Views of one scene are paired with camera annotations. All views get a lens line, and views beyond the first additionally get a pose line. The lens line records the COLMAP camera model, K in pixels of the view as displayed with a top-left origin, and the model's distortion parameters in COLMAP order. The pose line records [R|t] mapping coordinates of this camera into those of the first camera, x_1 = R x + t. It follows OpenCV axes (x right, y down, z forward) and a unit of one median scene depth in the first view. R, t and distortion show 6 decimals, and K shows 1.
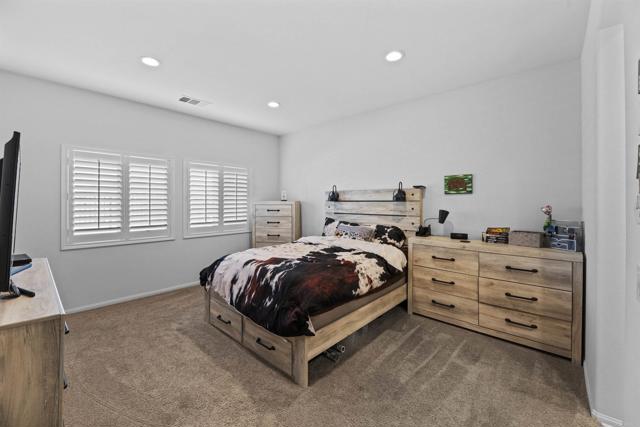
lens RADIAL K [[251.9, 0, 320.2], [0, 251.9, 210.5], [0, 0, 1]] dist [-0.000621, -0.000037]
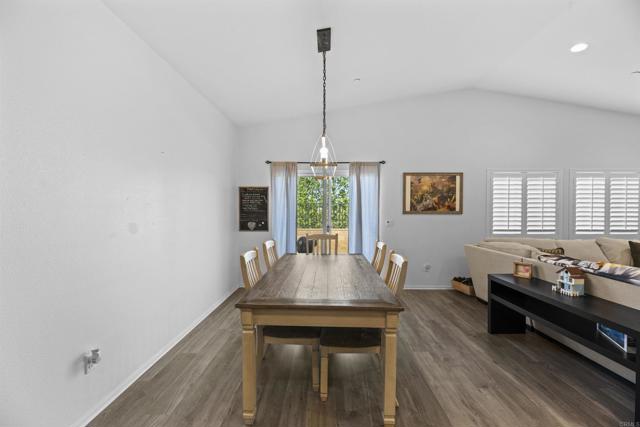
lens RADIAL K [[251.9, 0, 320.2], [0, 251.9, 210.5], [0, 0, 1]] dist [-0.000621, -0.000037]
pose [[0.671745, 0.004003, -0.740772, -0.452208], [-0.025932, 0.999500, -0.018115, 0.016380], [0.740329, 0.031378, 0.671512, -0.489740]]
